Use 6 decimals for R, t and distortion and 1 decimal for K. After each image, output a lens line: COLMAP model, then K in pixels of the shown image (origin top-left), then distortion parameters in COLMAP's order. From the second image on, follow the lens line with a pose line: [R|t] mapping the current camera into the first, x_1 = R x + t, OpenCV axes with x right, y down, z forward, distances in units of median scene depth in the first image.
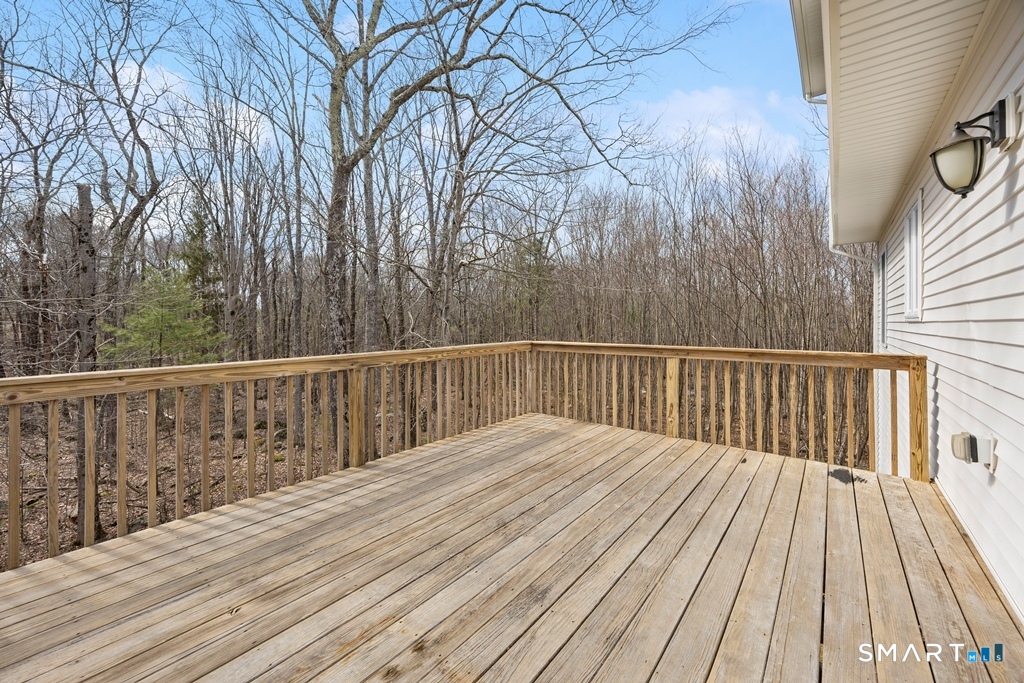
lens RADIAL K [[404.1, 0, 511.9], [0, 404.1, 321.1], [0, 0, 1]] dist [0.000104, 0.000322]
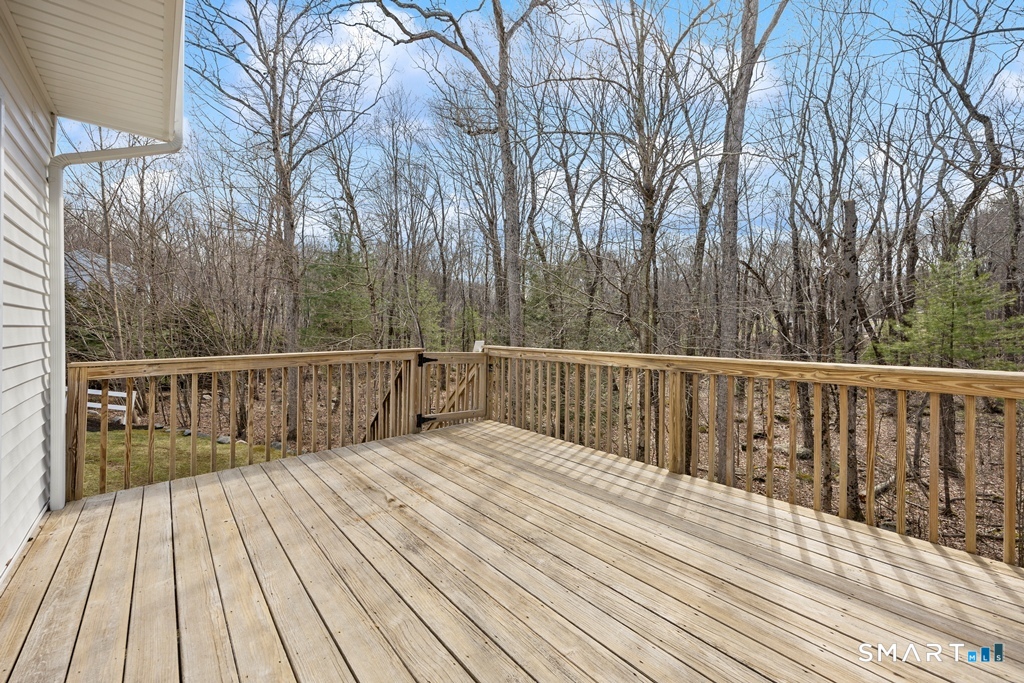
lens RADIAL K [[404.1, 0, 511.9], [0, 404.1, 321.1], [0, 0, 1]] dist [0.000104, 0.000322]
pose [[-0.178975, -0.007169, -0.983827, 0.797693], [0.010652, 0.999901, -0.009224, 0.003592], [0.983796, -0.012131, -0.178881, 0.992686]]
